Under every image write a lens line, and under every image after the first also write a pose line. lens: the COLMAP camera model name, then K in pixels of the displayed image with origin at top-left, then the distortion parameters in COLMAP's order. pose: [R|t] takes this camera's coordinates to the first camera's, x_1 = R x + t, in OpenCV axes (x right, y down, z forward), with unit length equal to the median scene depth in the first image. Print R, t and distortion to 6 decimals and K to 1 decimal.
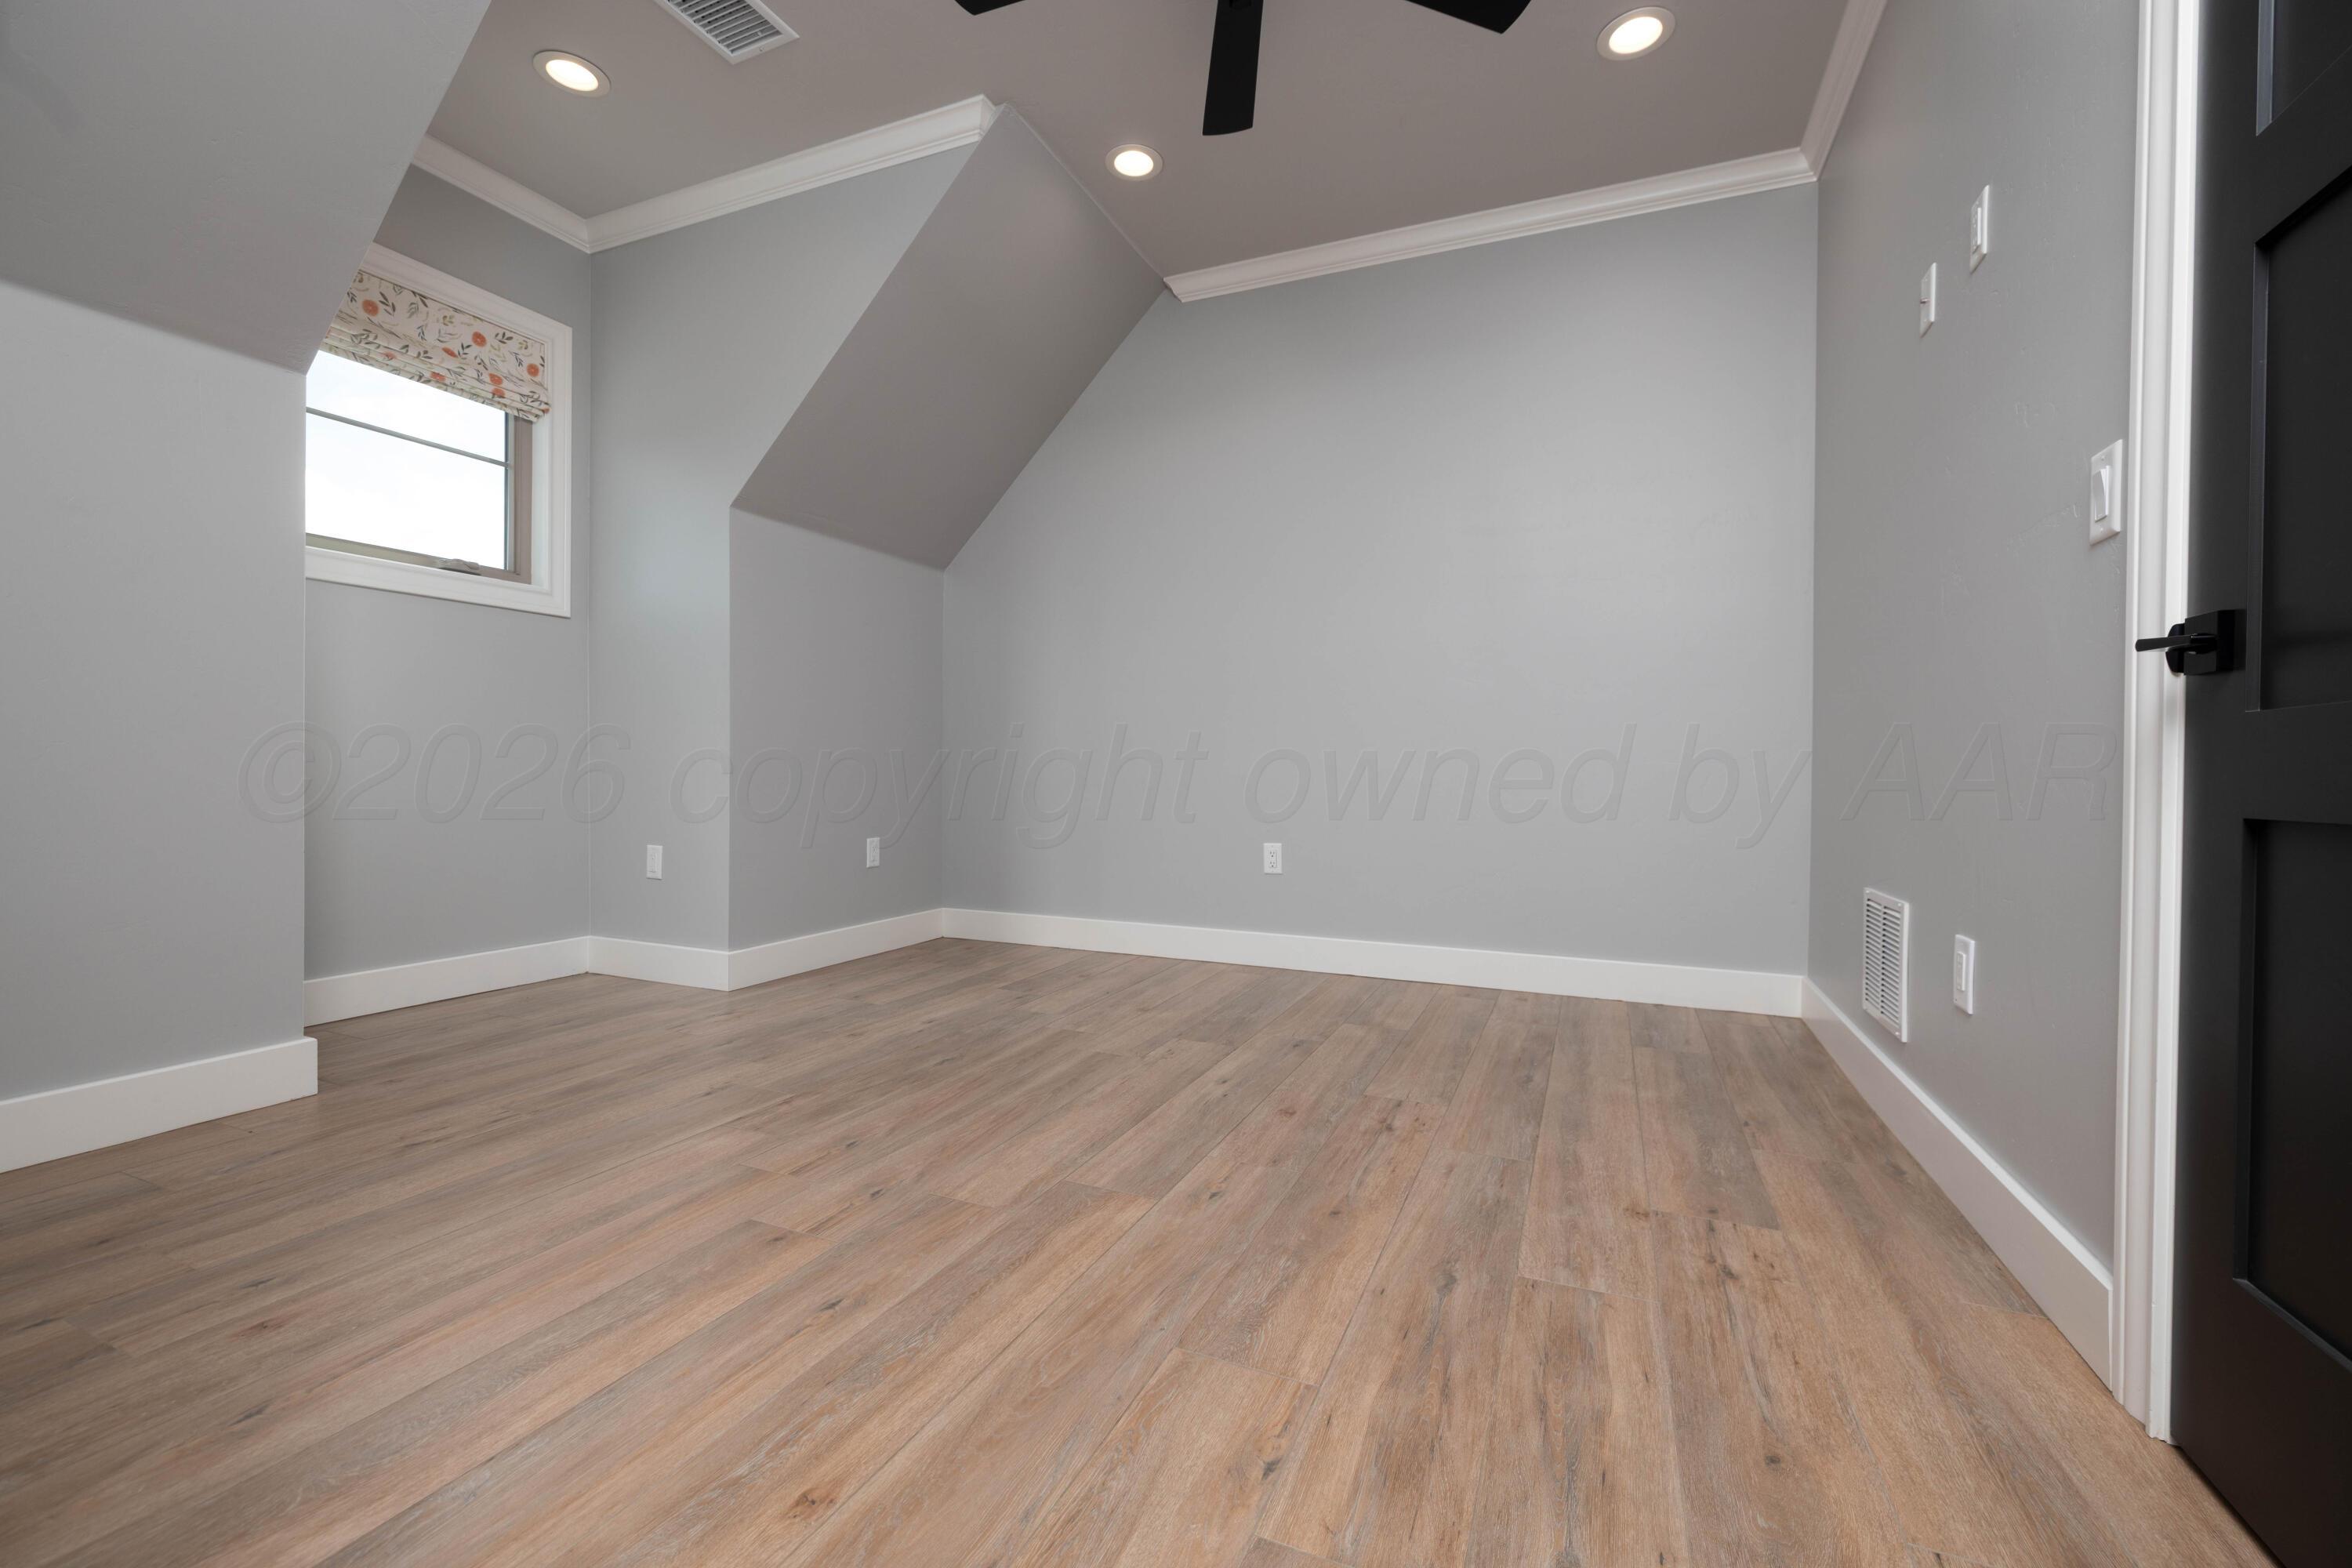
lens RADIAL K [[1004.8, 0, 1169.3], [0, 1004.8, 782.3], [0, 0, 1]] dist [-0.002416, -0.000583]
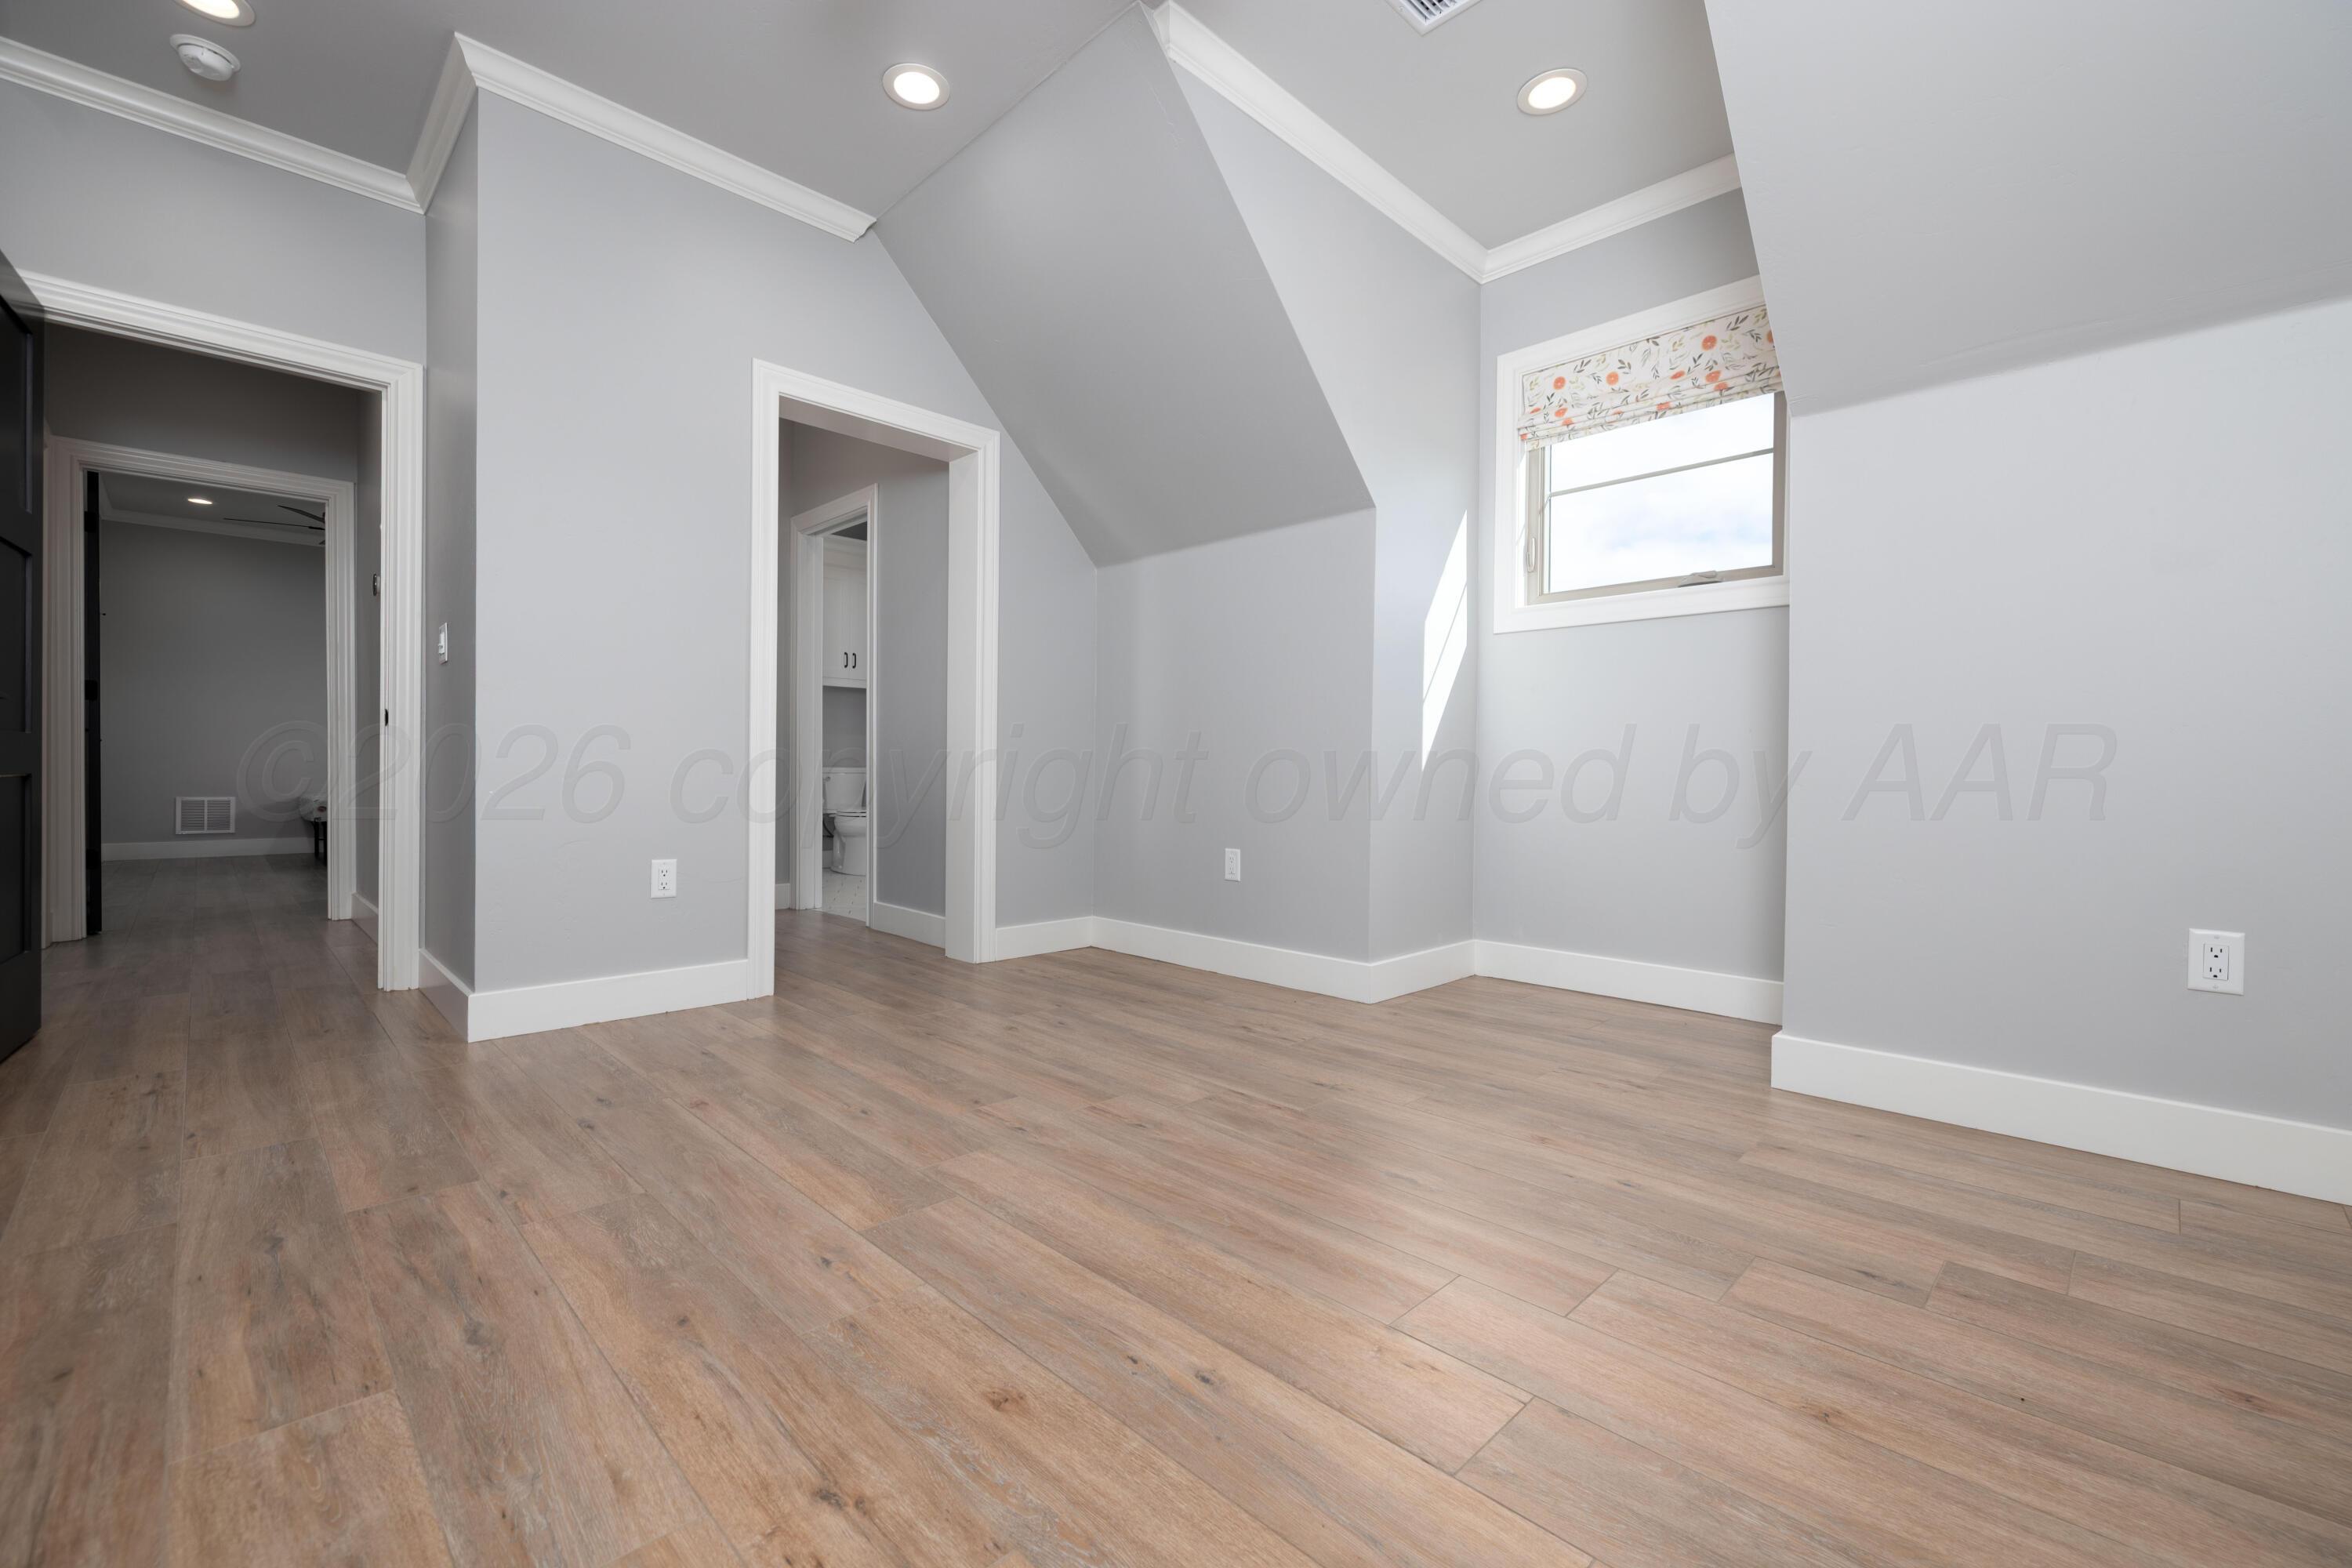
lens RADIAL K [[985.1, 0, 1170.2], [0, 985.1, 793.6], [0, 0, 1]] dist [0.000525, -0.000224]
pose [[-0.379326, 0.008006, -0.925229, 0.696864], [-0.022967, 0.999573, 0.018066, -0.013439], [0.924978, 0.028103, -0.378980, 1.547215]]
